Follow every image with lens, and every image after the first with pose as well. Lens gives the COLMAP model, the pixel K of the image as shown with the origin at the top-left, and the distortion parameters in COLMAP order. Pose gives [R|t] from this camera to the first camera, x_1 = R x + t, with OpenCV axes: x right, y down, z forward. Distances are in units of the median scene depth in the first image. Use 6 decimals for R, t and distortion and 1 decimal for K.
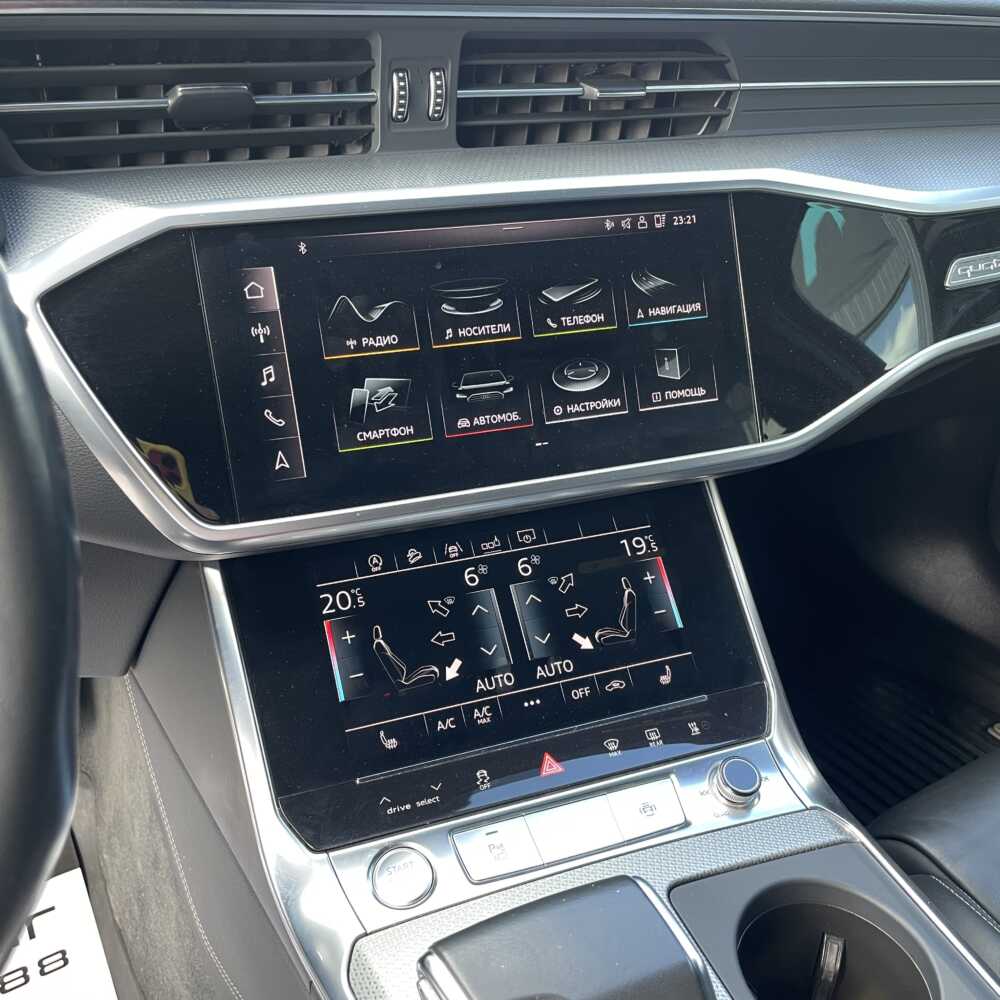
lens RADIAL K [[993.7, 0, 498.5], [0, 993.7, 491.1], [0, 0, 1]] dist [0.006268, 0.000000]
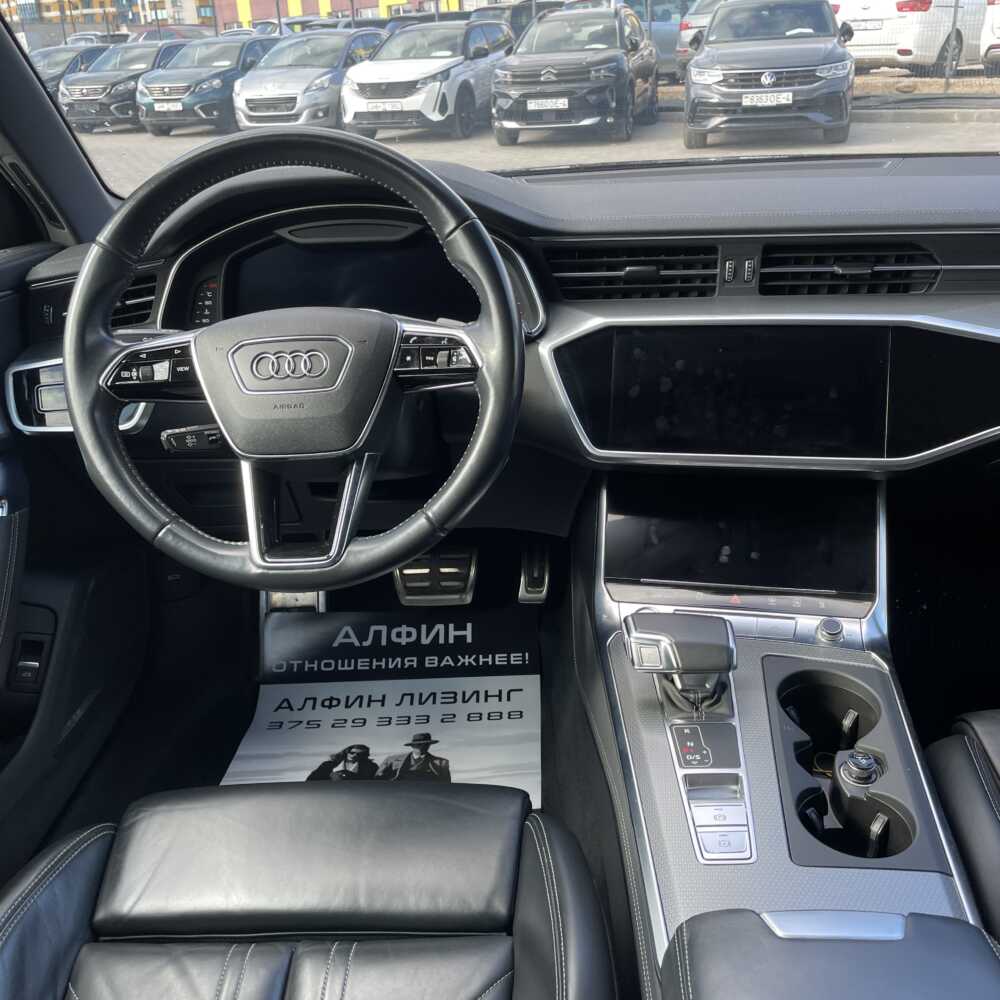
lens RADIAL K [[993.7, 0, 503.6], [0, 993.7, 495.8], [0, 0, 1]] dist [0.006268, 0.000000]
pose [[0.834138, 0.148348, -0.531232, 0.669707], [-0.202508, 0.978256, -0.044797, 0.247998], [0.513035, 0.144945, 0.846041, -0.922219]]
